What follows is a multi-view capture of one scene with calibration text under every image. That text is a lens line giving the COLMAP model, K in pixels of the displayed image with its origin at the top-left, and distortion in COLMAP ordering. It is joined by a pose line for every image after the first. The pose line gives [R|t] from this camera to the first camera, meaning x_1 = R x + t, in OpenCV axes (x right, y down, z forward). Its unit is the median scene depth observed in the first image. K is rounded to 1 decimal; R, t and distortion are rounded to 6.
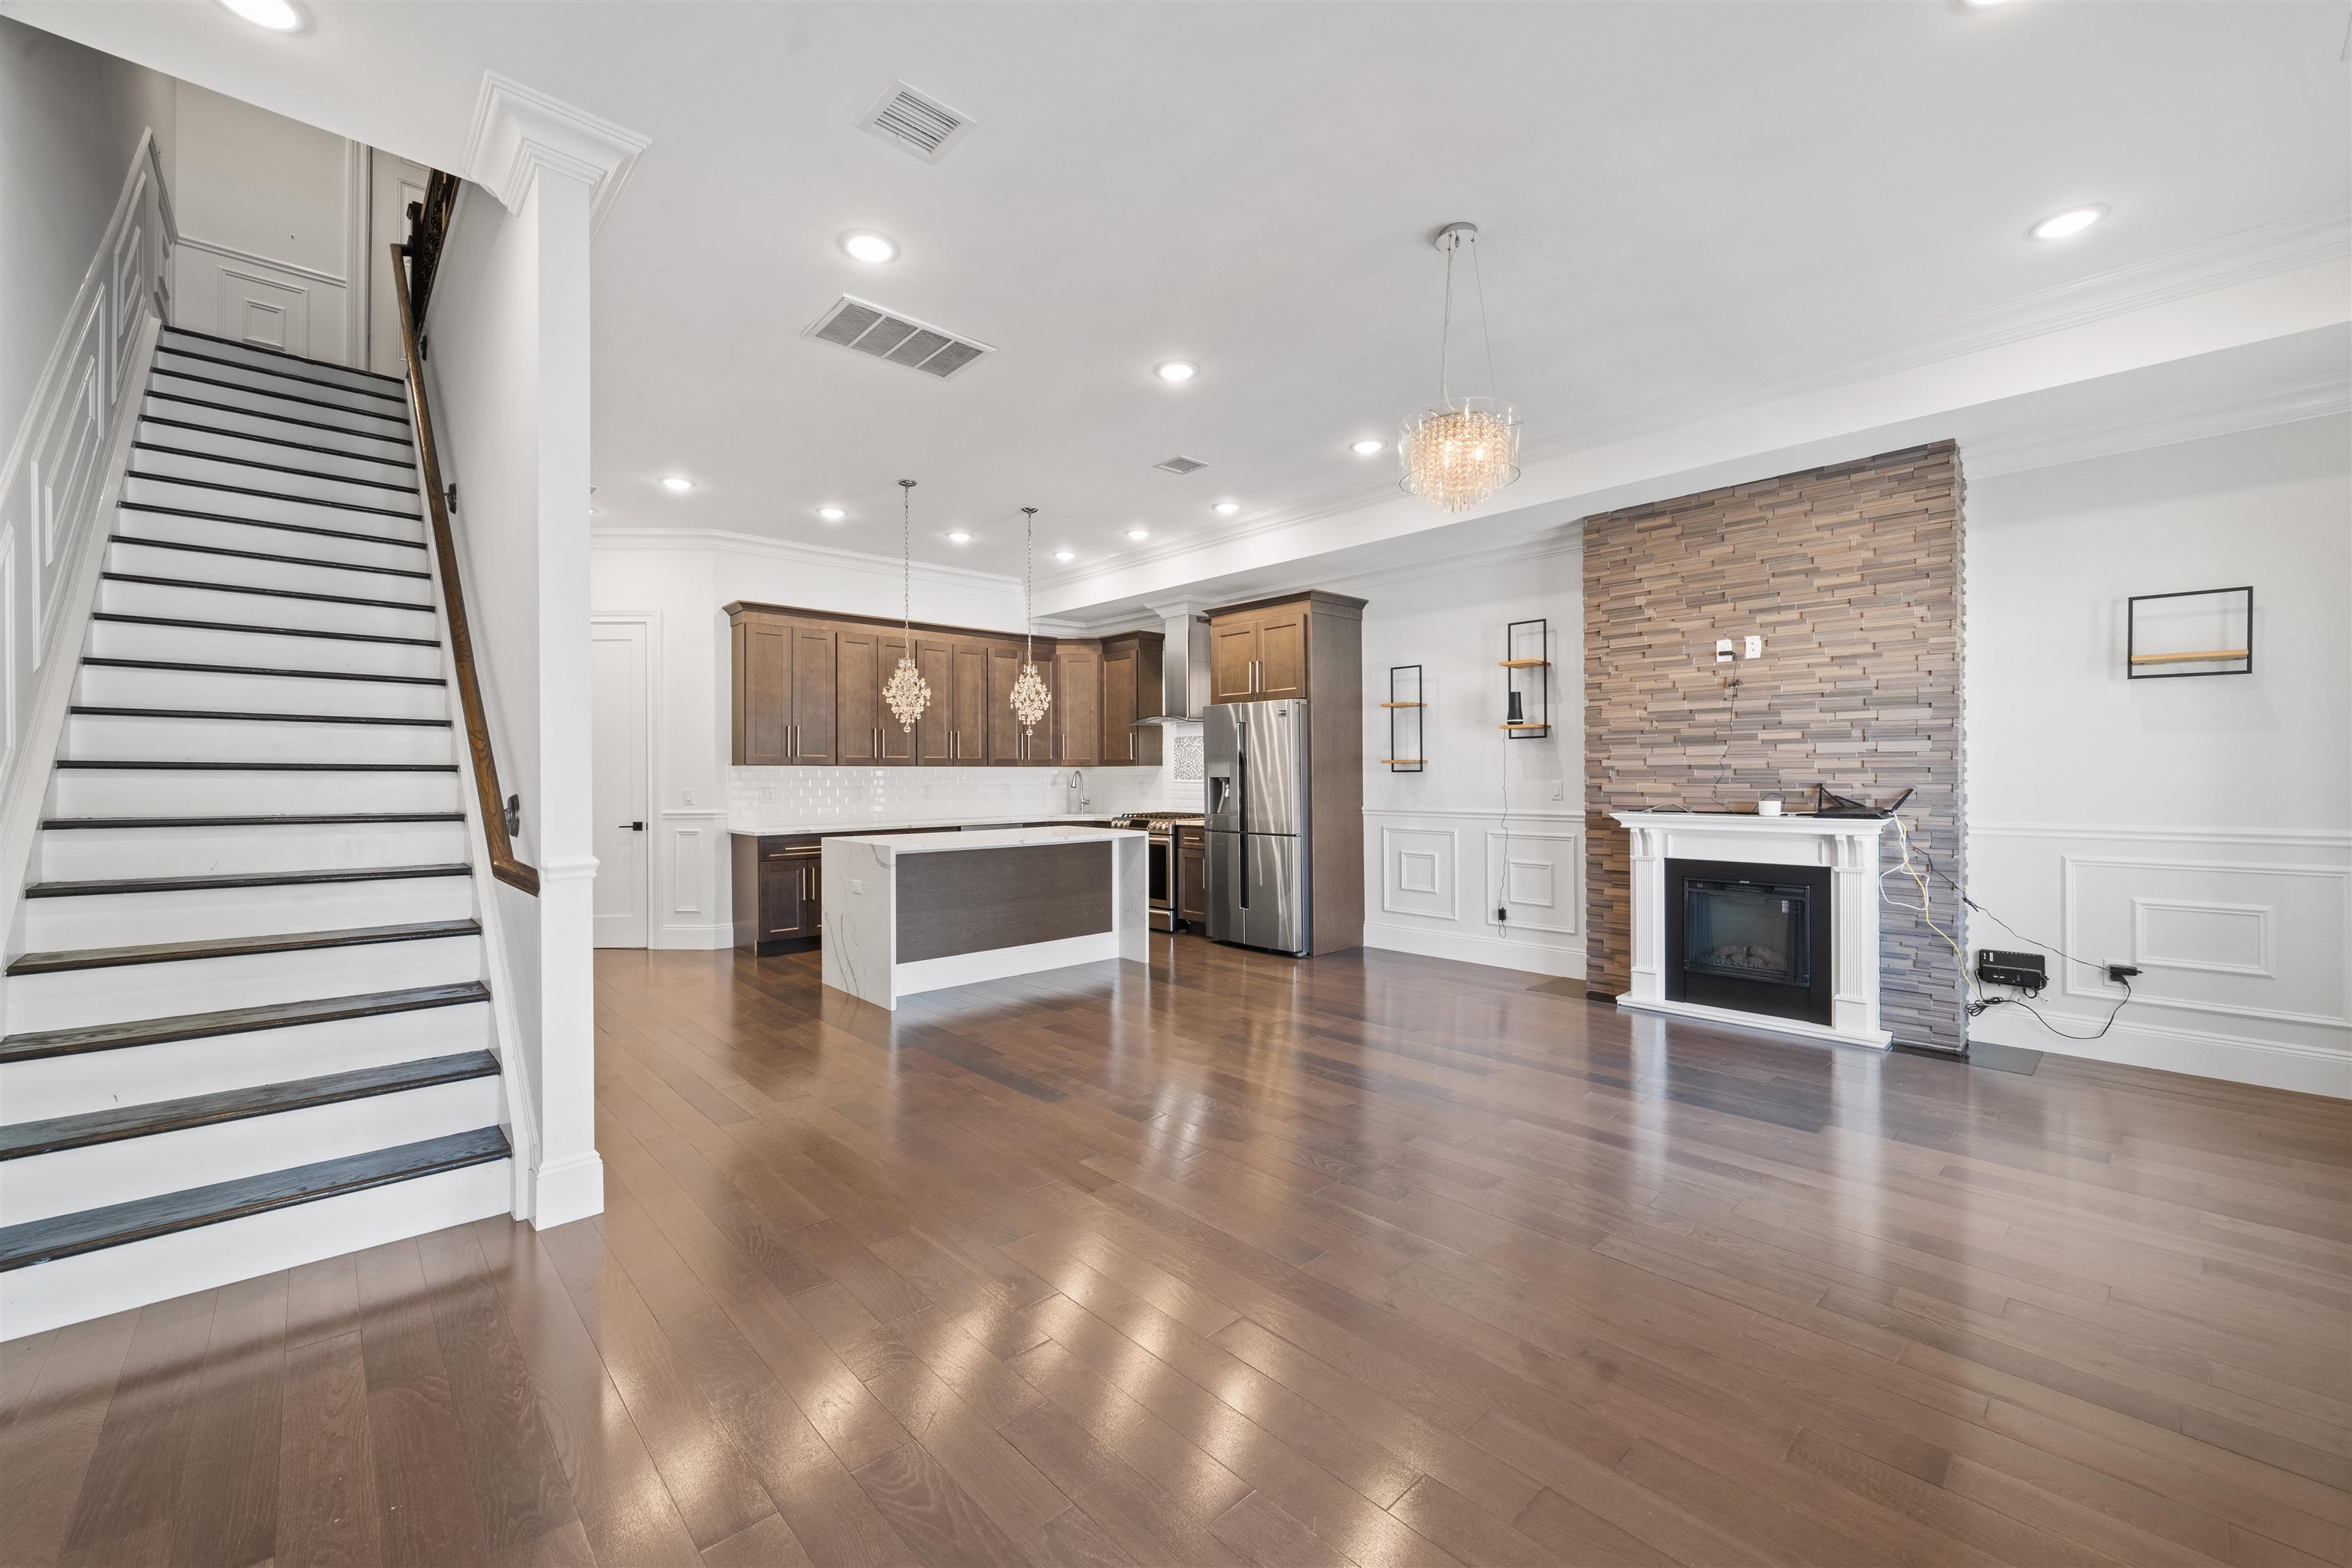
lens RADIAL K [[932.4, 0, 1176.0], [0, 932.4, 774.3], [0, 0, 1]] dist [0.000998, -0.001012]
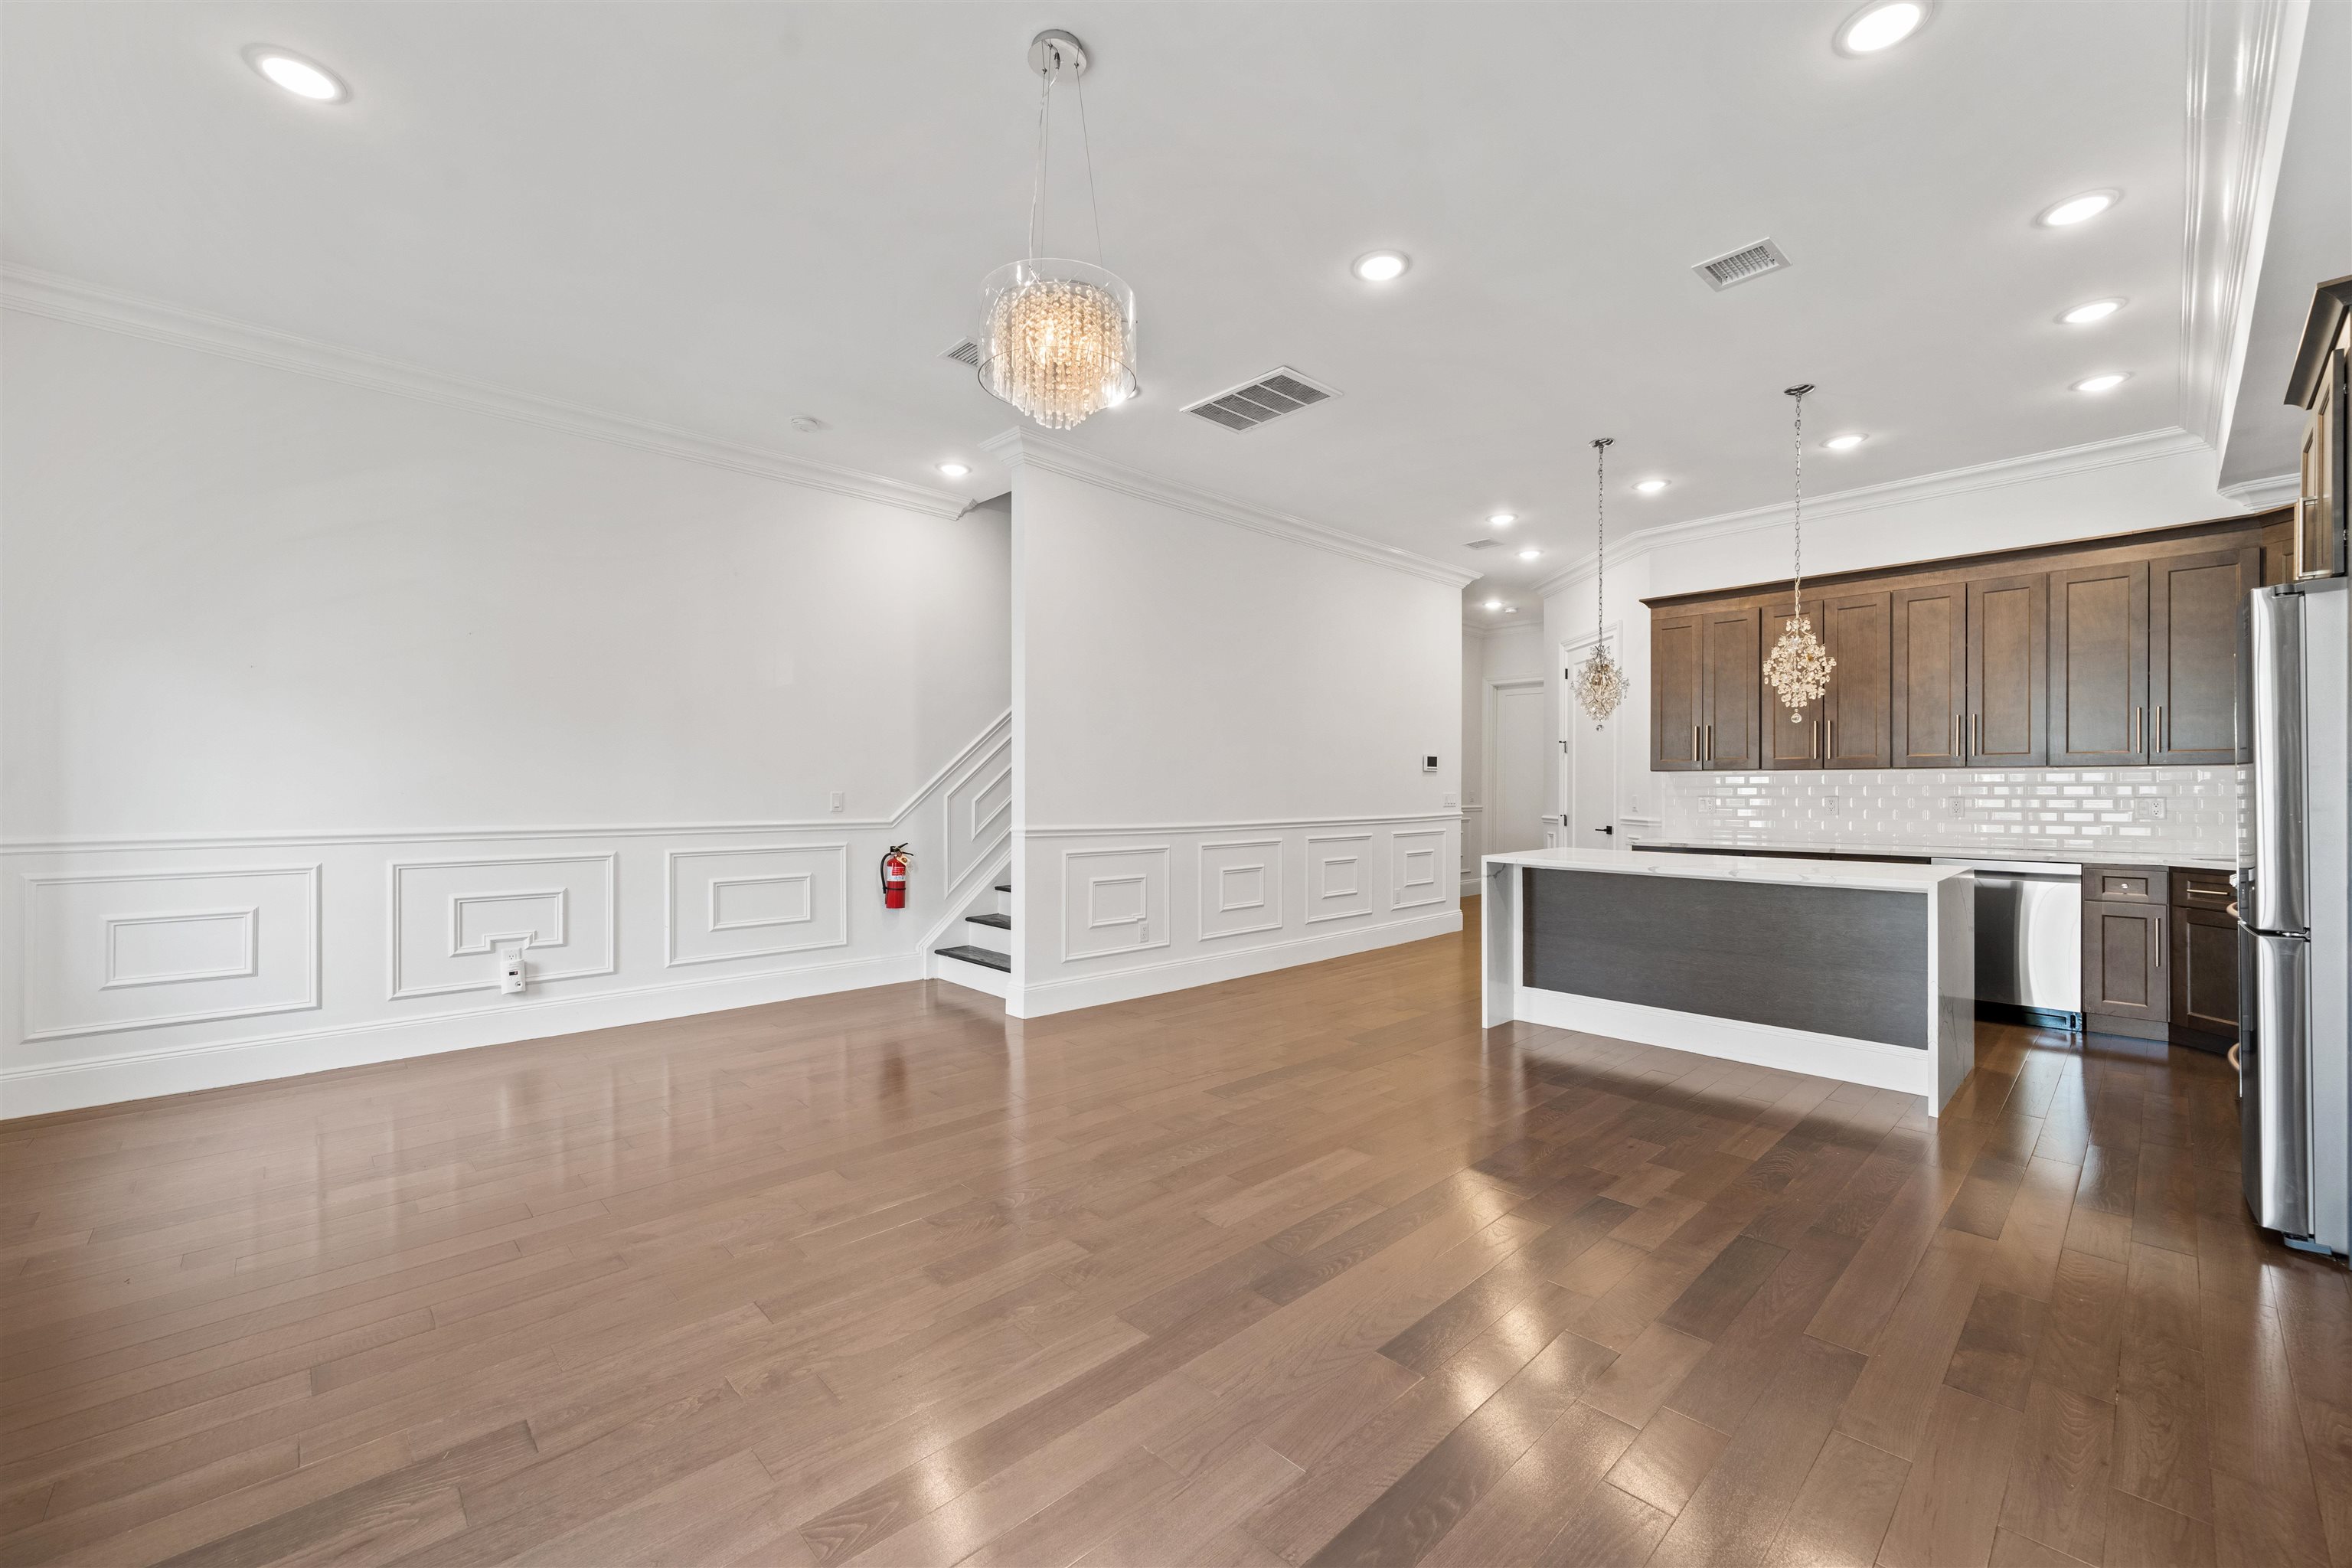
lens RADIAL K [[932.4, 0, 1172.9], [0, 932.4, 791.4], [0, 0, 1]] dist [0.000998, -0.001012]
pose [[0.007346, 0.012019, -0.999901, 0.544729], [0.001300, 0.999927, 0.012029, -0.000655], [0.999972, -0.001388, 0.007330, 0.565136]]
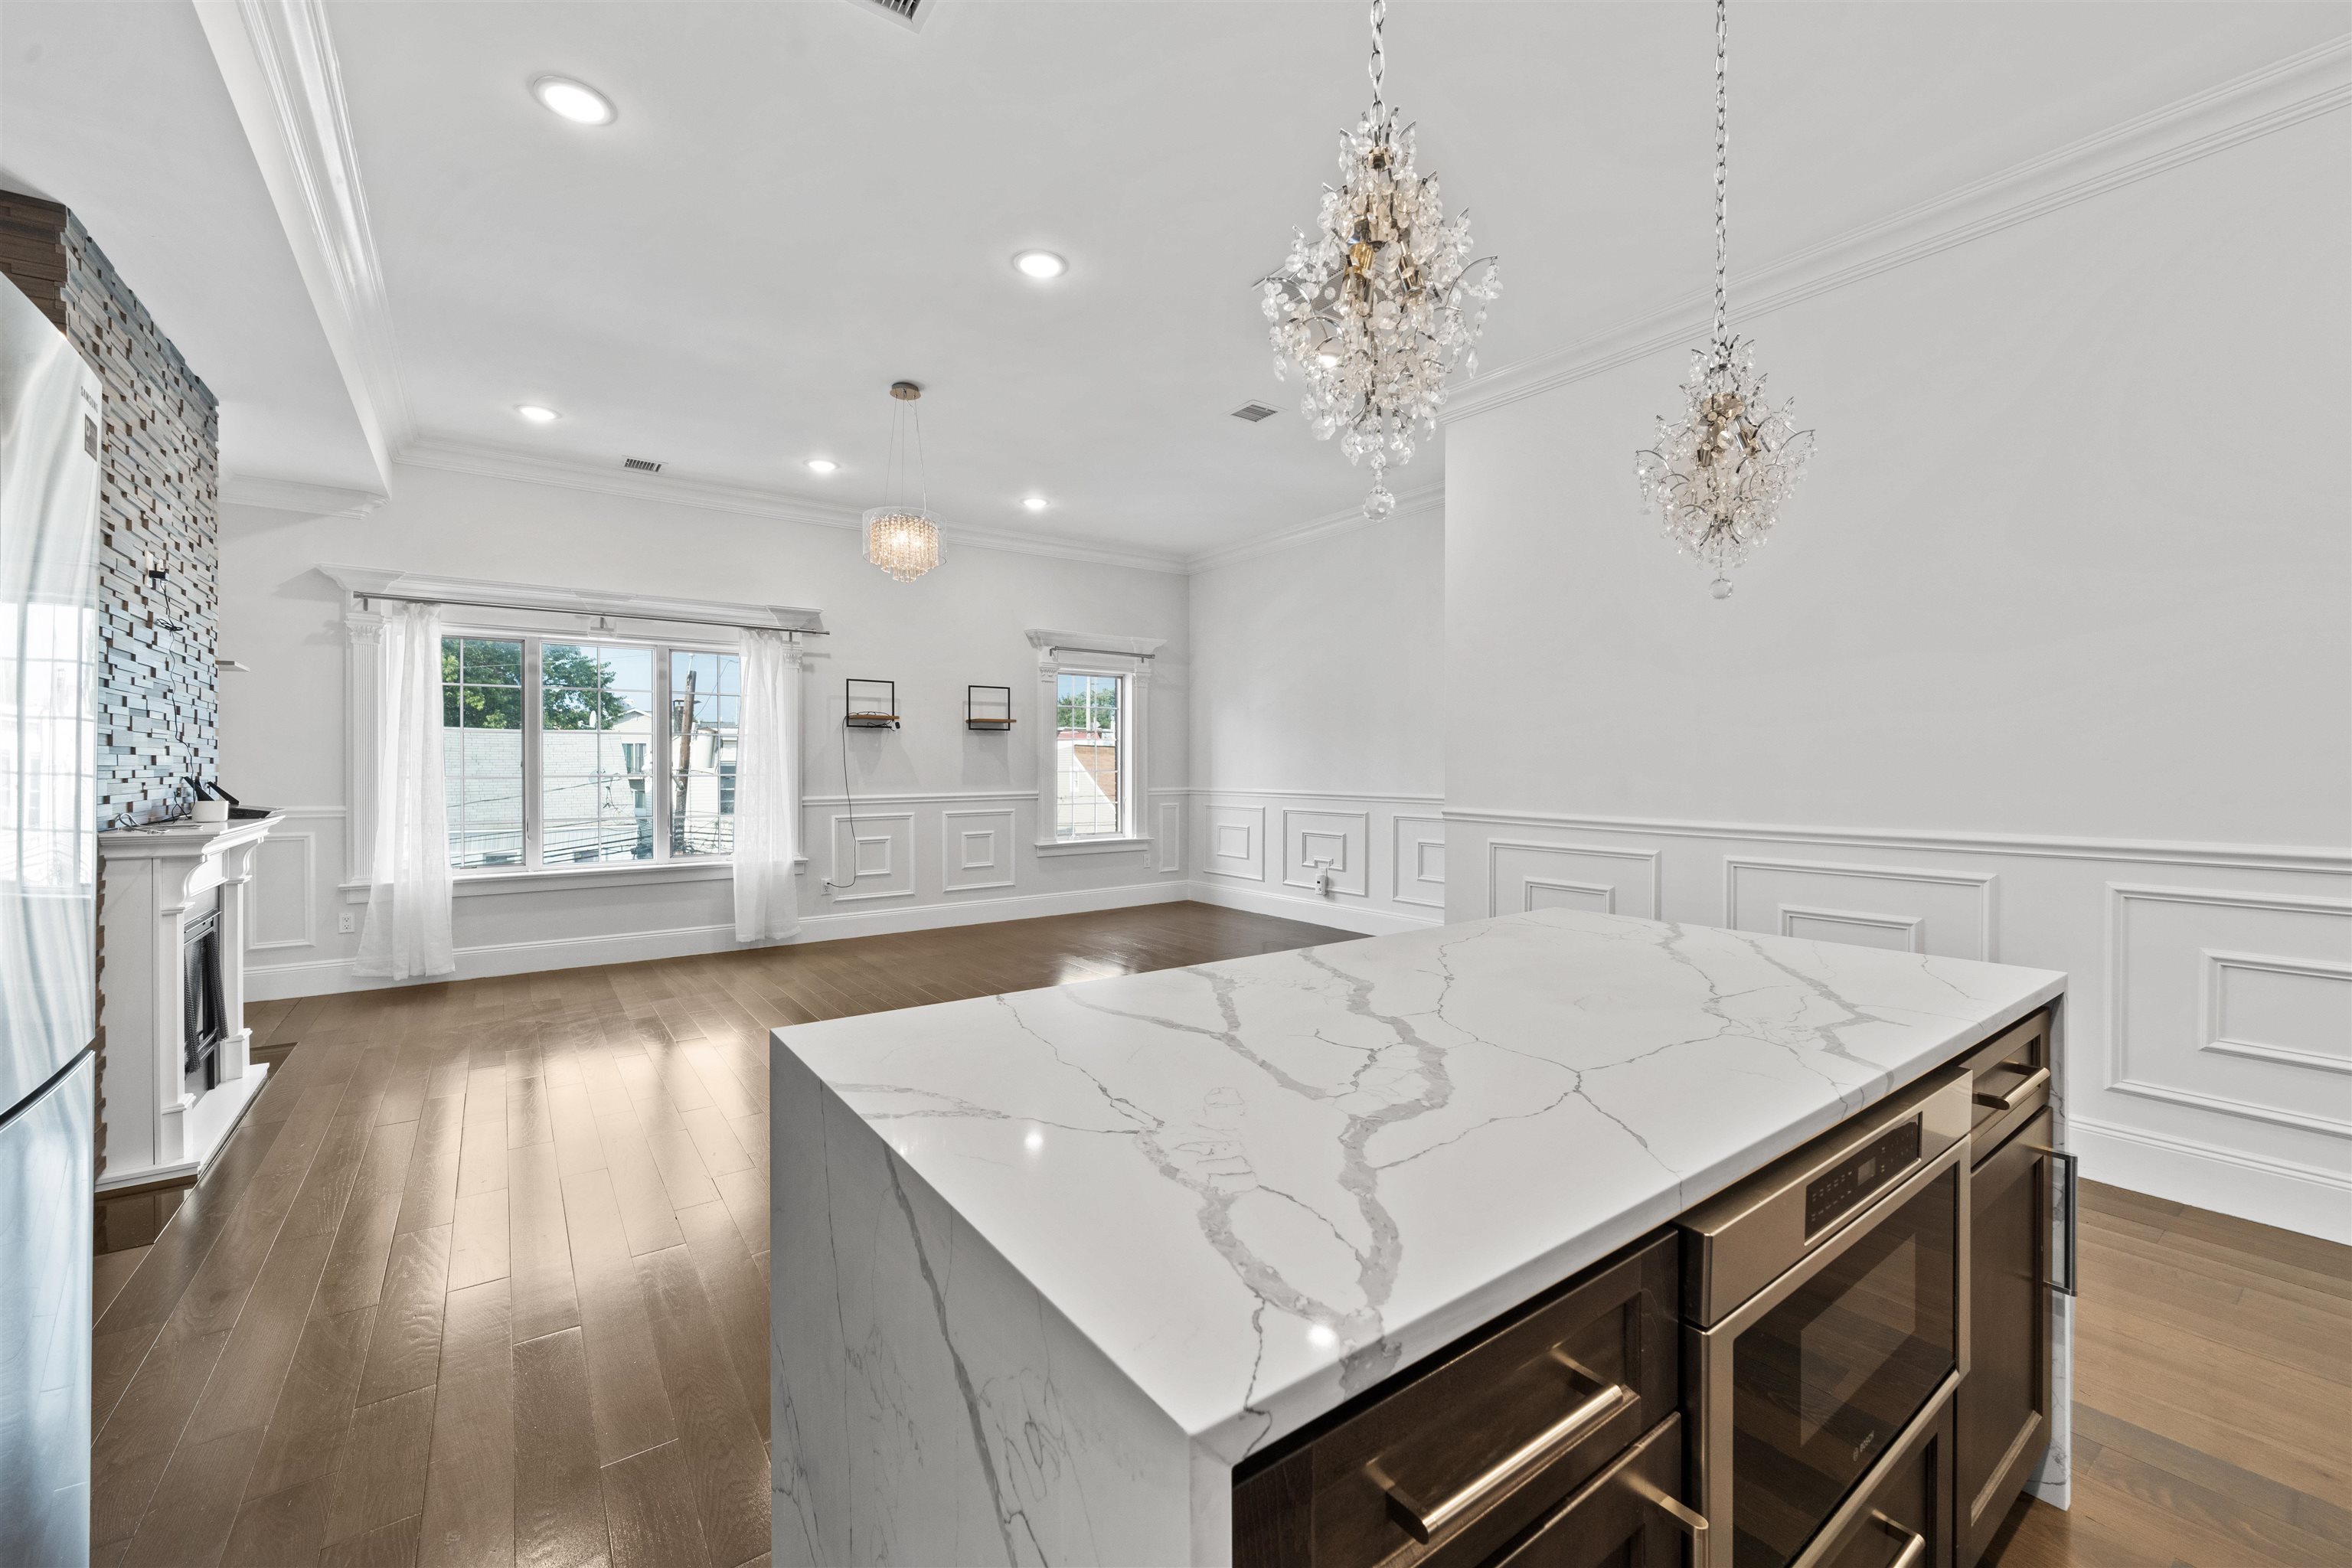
lens RADIAL K [[932.4, 0, 1164.2], [0, 932.4, 769.9], [0, 0, 1]] dist [0.000998, -0.001012]
pose [[-0.992778, 0.004158, 0.119890, -0.138664], [0.004638, 0.999982, 0.003728, 0.002585], [-0.119872, 0.004258, -0.992780, 1.242614]]
